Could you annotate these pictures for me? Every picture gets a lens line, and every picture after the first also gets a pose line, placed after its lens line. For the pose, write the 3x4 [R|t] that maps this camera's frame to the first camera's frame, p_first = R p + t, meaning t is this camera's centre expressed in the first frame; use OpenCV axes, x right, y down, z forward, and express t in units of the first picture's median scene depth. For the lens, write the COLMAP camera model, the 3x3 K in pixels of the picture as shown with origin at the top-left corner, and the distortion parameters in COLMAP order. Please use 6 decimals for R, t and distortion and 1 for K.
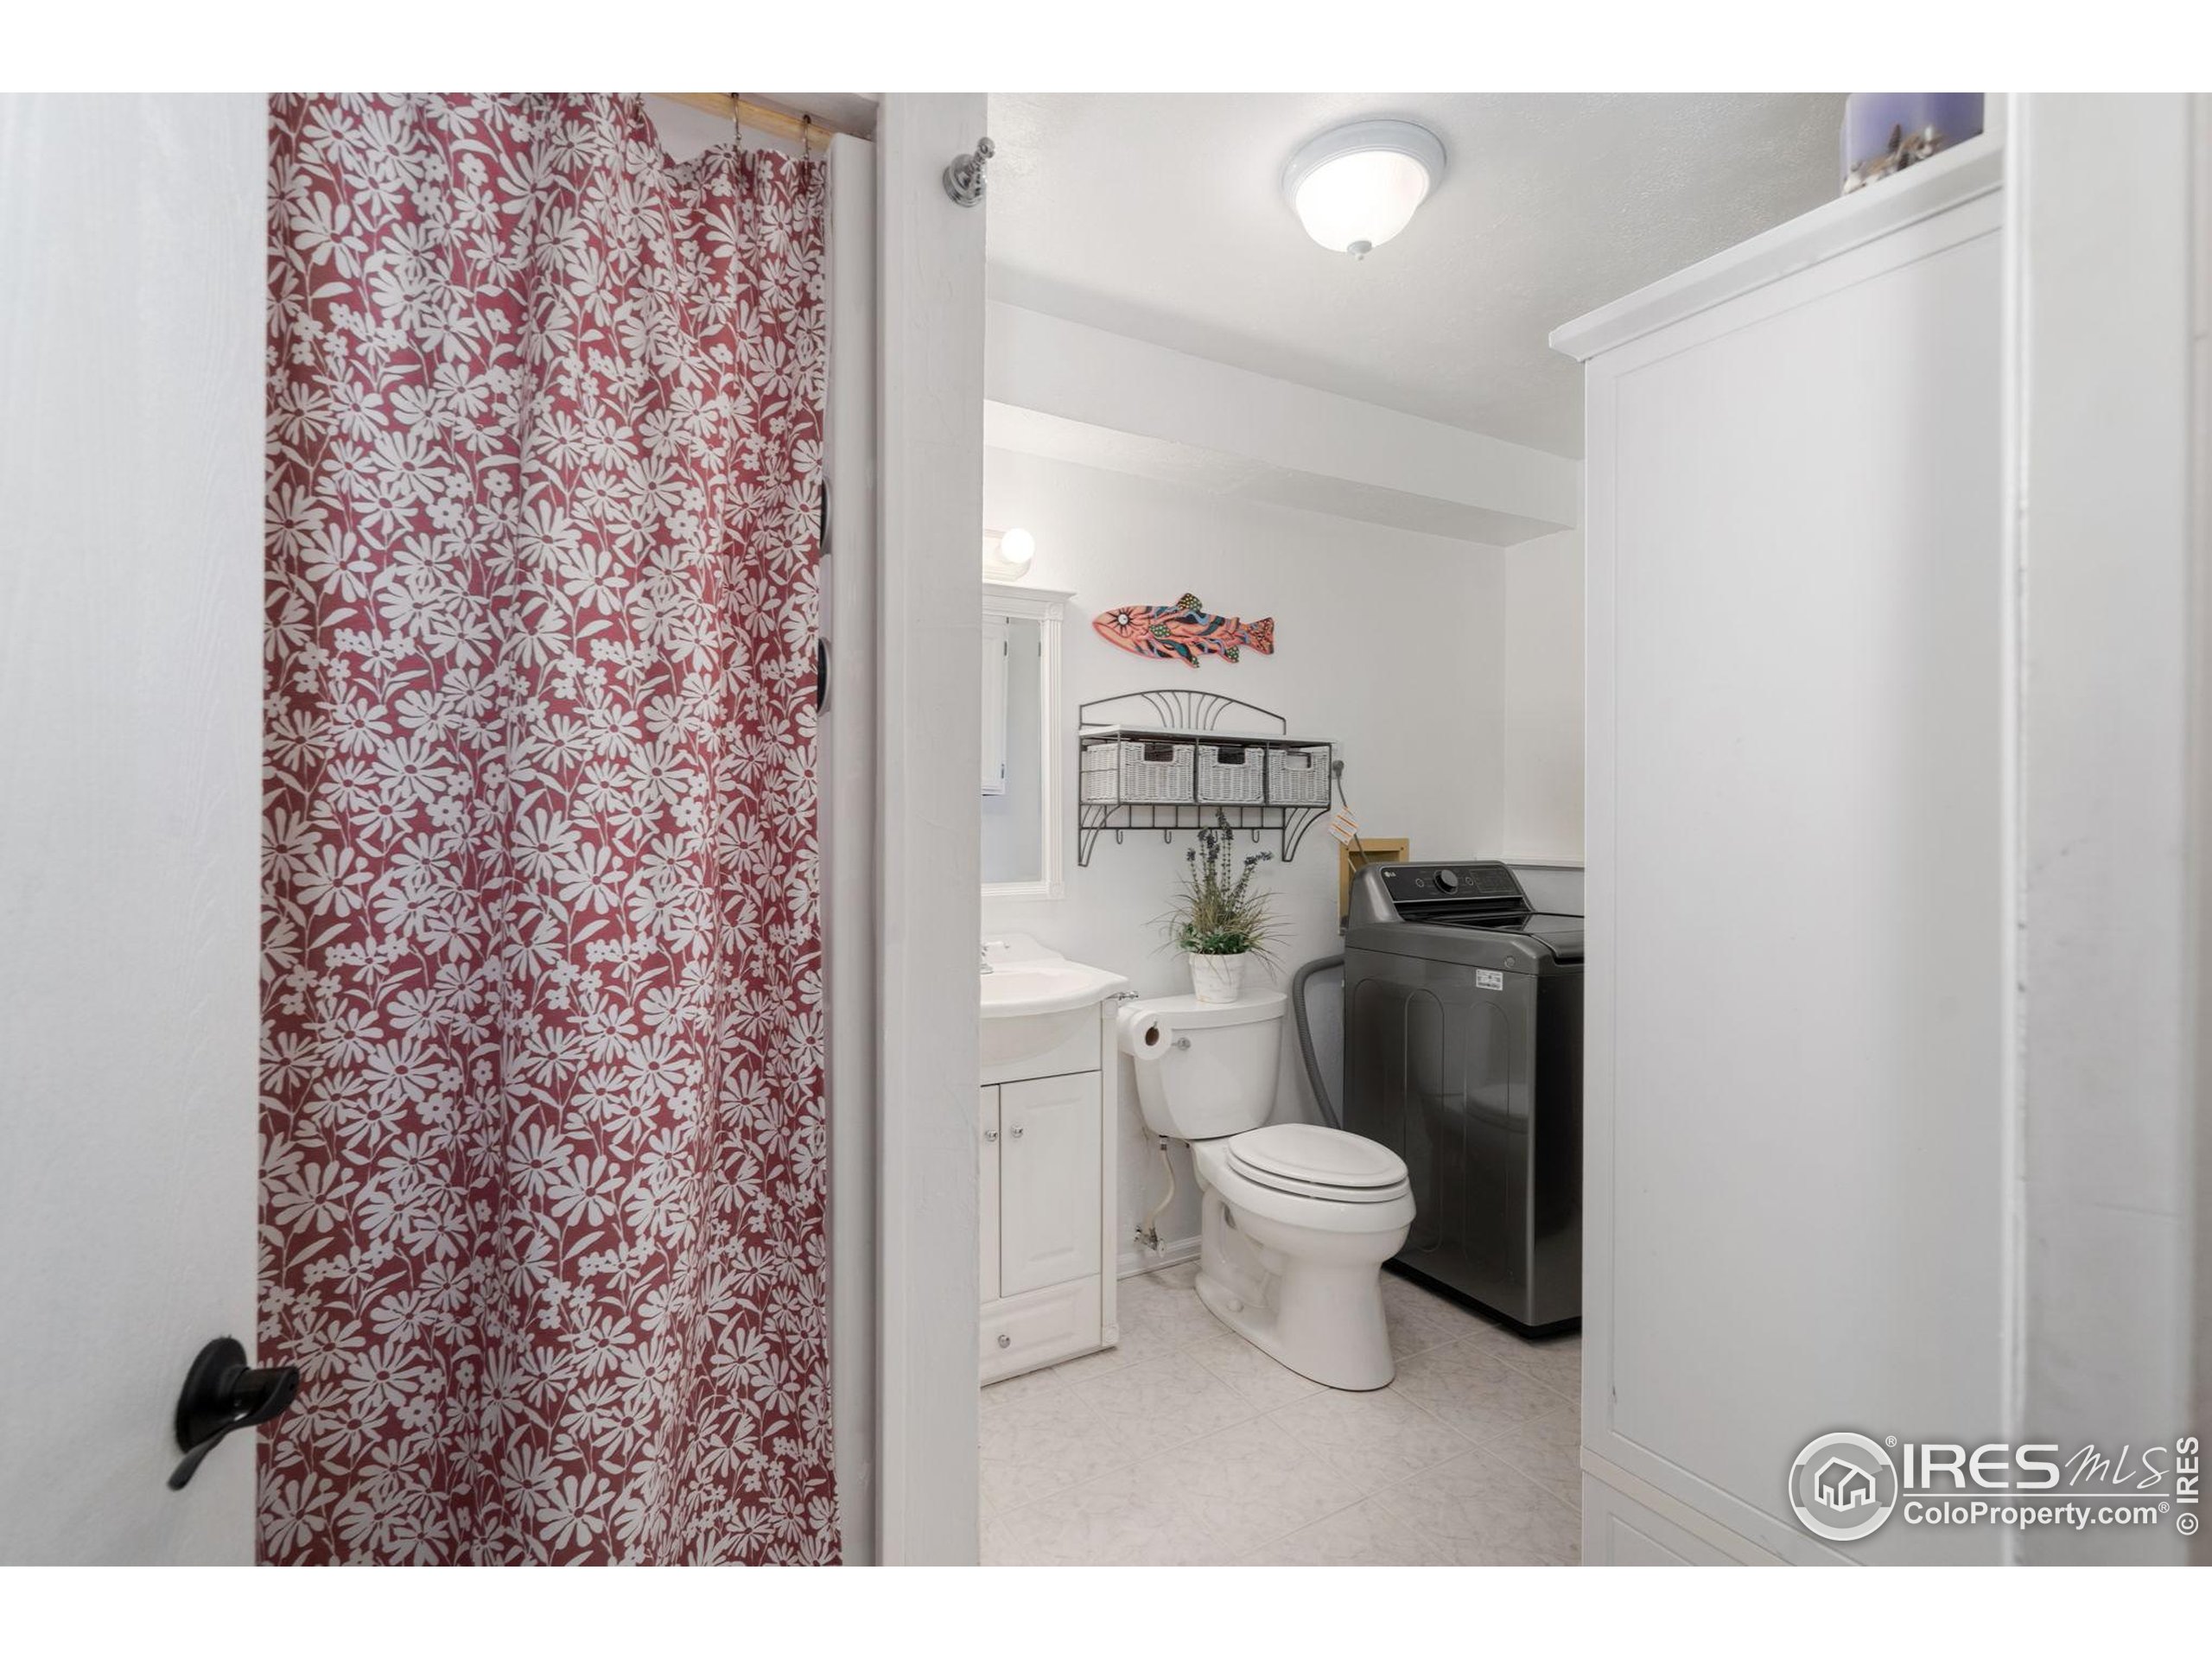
lens RADIAL K [[1011.0, 0, 1104.9], [0, 1011.0, 825.6], [0, 0, 1]] dist [0.000475, 0.000459]
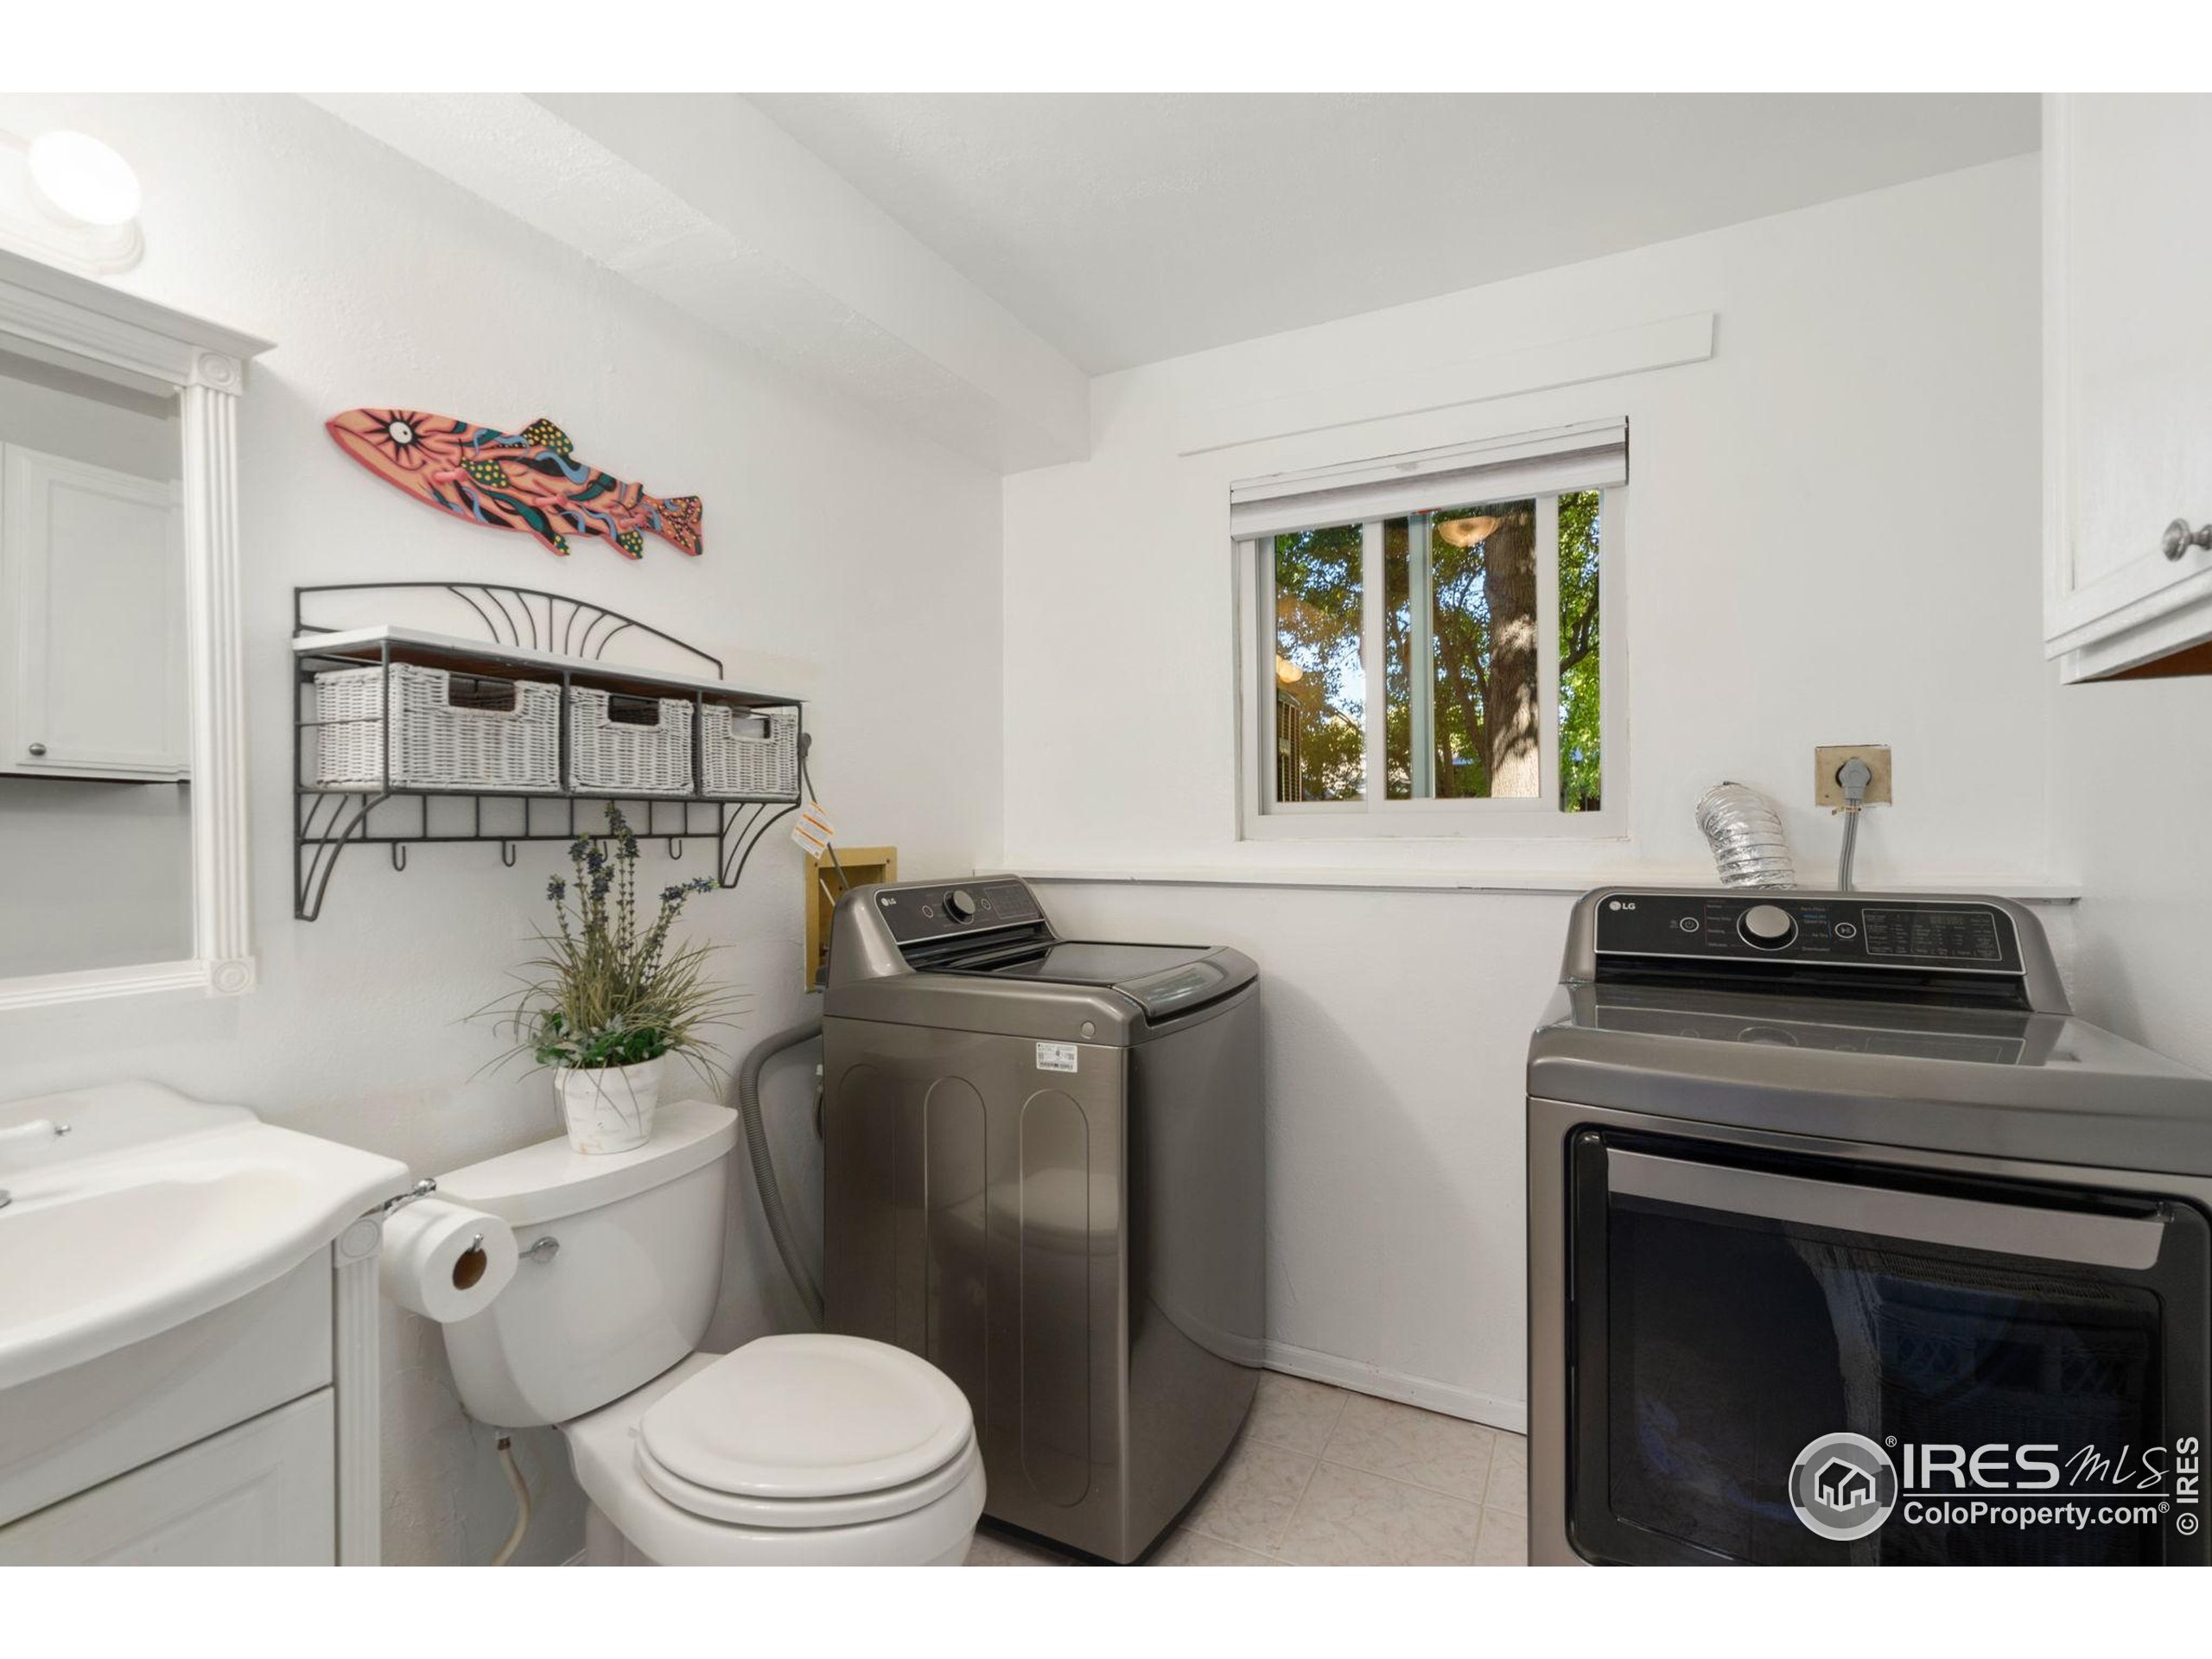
lens RADIAL K [[1011.0, 0, 1091.5], [0, 1011.0, 829.6], [0, 0, 1]] dist [0.000475, 0.000459]
pose [[0.840365, -0.009558, 0.541937, 0.032088], [0.008399, 0.999954, 0.004613, -0.002050], [-0.541956, 0.000675, 0.840407, 0.379750]]
